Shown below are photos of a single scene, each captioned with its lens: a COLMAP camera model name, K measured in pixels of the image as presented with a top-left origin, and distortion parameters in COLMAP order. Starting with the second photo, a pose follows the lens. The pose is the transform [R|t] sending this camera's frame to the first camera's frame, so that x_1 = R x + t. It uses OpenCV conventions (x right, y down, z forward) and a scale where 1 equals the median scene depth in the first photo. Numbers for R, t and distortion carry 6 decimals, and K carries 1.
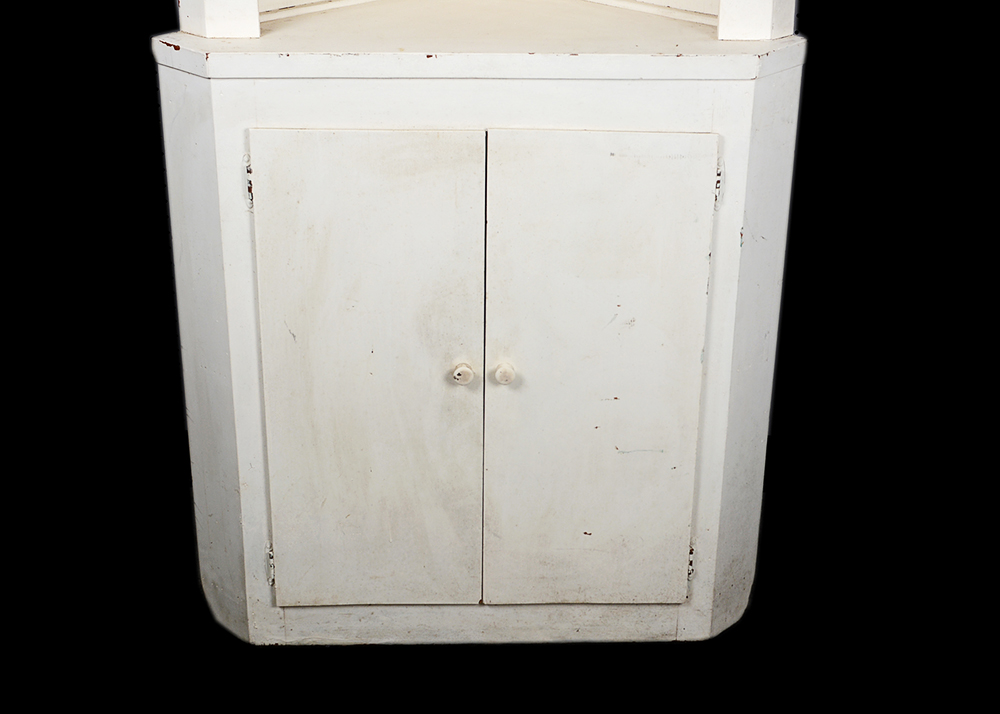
lens RADIAL K [[1579.0, 0, 526.5], [0, 1579.0, 378.6], [0, 0, 1]] dist [-0.009792, 0.000000]
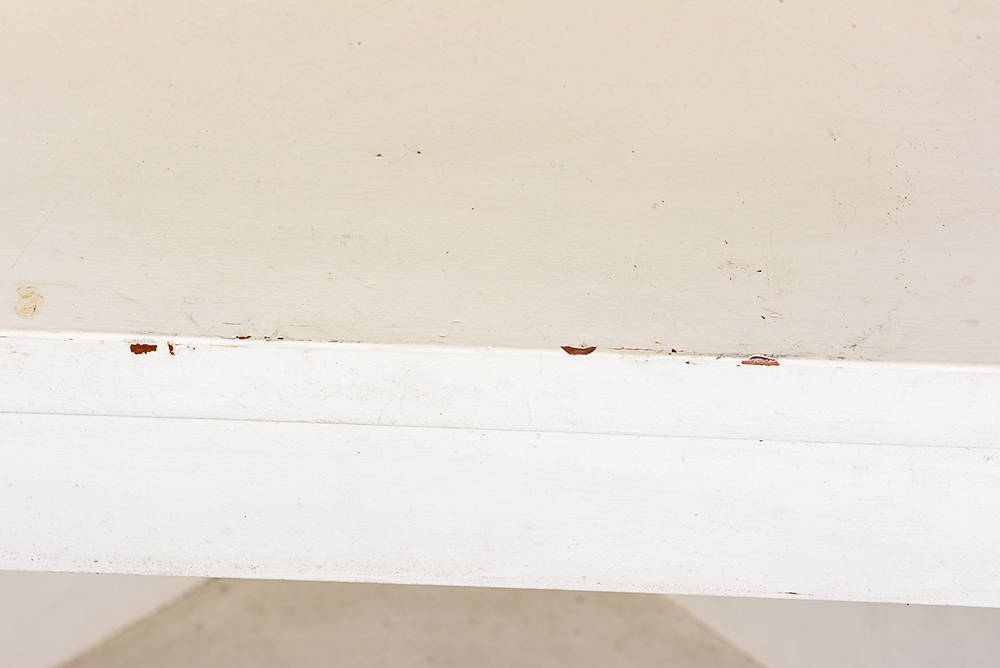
lens RADIAL K [[2888.5, 0, 500.0], [0, 2888.5, 334.0], [0, 0, 1]] dist [0.168692, 0.000000]
pose [[0.996900, 0.054965, -0.056294, 0.014890], [-0.041479, 0.975158, 0.217594, -0.287490], [0.066856, -0.214585, 0.974415, 0.554720]]
